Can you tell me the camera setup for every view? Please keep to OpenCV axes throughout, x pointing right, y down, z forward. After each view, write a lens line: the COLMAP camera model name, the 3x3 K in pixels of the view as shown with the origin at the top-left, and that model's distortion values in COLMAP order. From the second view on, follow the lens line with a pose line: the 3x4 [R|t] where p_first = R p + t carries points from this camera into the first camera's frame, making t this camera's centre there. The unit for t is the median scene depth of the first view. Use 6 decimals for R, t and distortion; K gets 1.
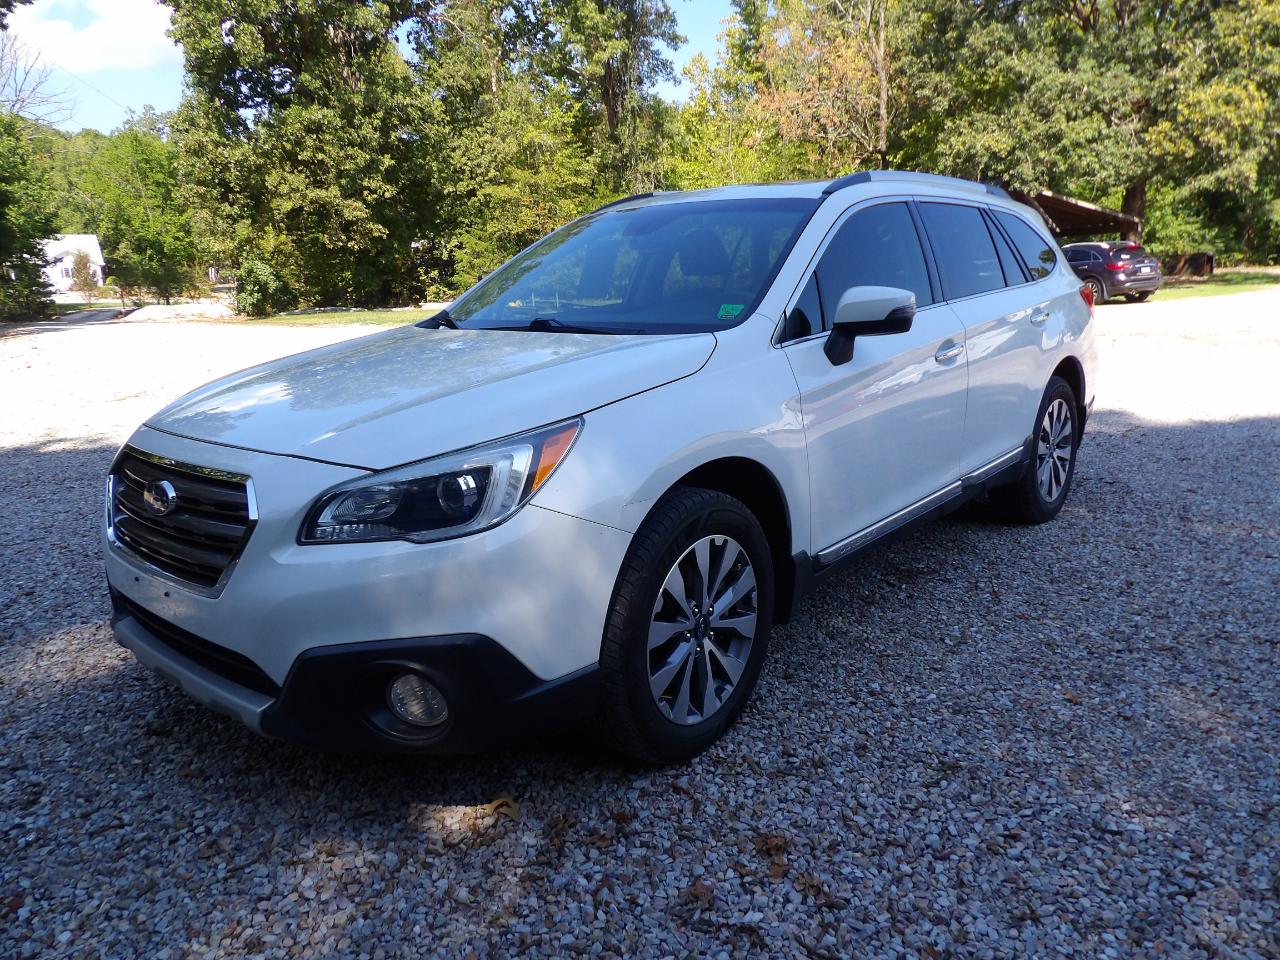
lens RADIAL K [[923.9, 0, 660.3], [0, 923.9, 478.2], [0, 0, 1]] dist [-0.038749, 0.036399]
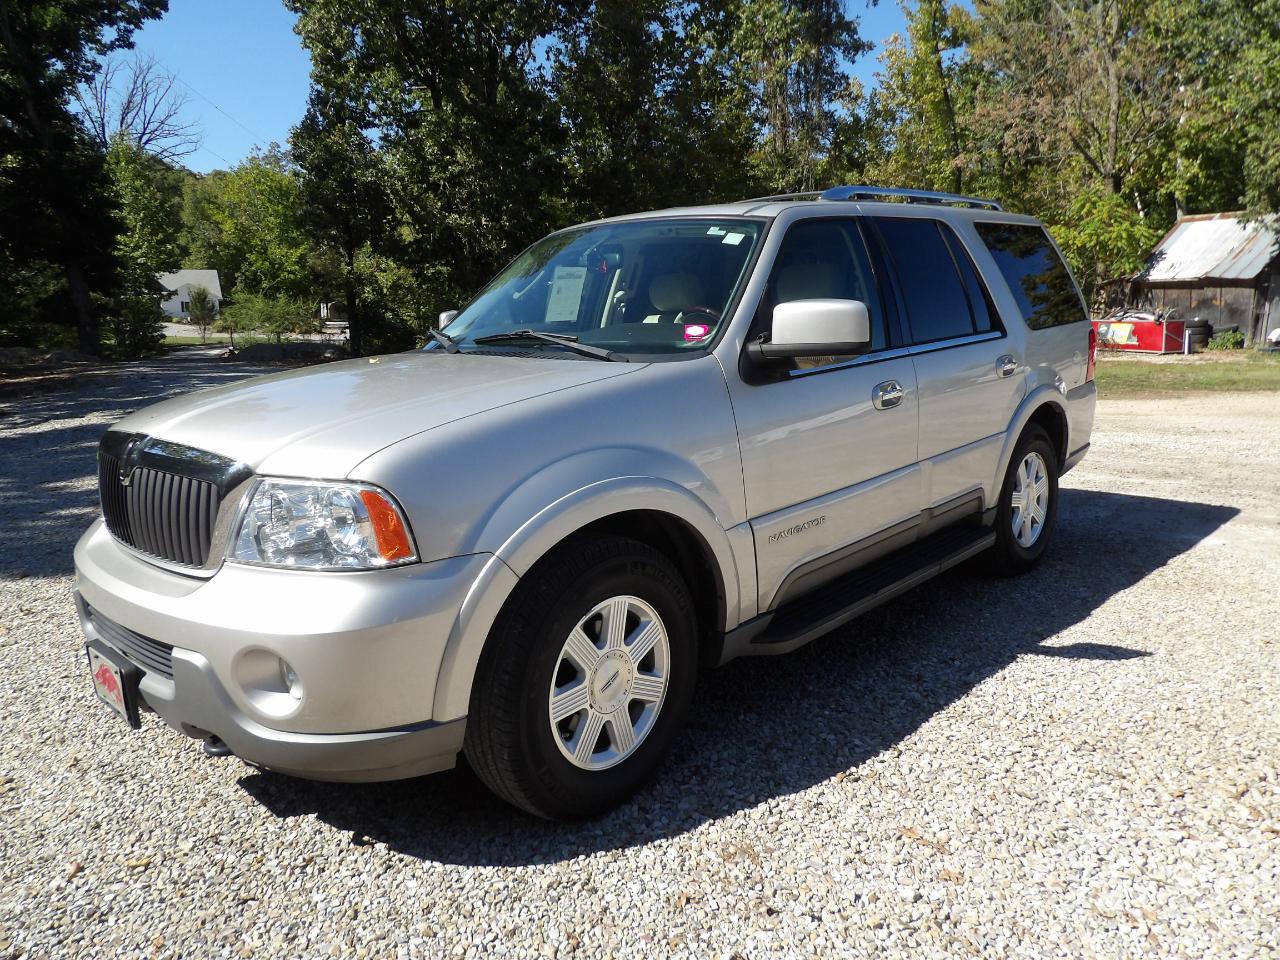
lens RADIAL K [[923.9, 0, 651.9], [0, 923.9, 472.3], [0, 0, 1]] dist [-0.038749, 0.036399]
pose [[0.994150, 0.032412, -0.103027, -0.059901], [-0.037562, 0.998119, -0.048445, -0.026612], [0.101263, 0.052031, 0.993498, 0.119585]]
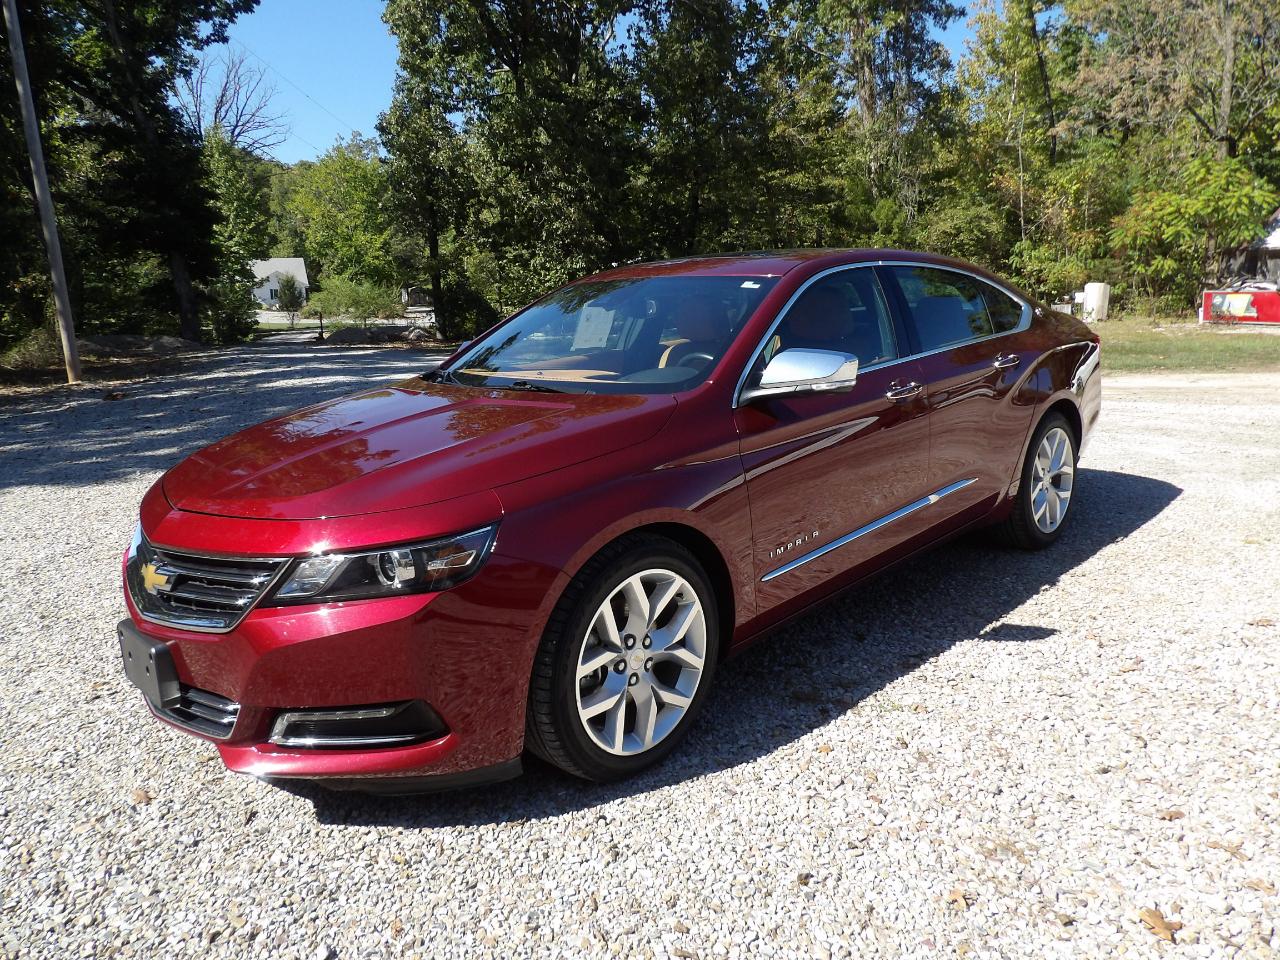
lens RADIAL K [[923.9, 0, 647.5], [0, 923.9, 470.3], [0, 0, 1]] dist [-0.038749, 0.036399]
pose [[0.982087, 0.035124, -0.185127, -0.067796], [-0.041068, 0.998754, -0.028369, -0.025348], [0.183900, 0.035464, 0.982305, 0.122363]]
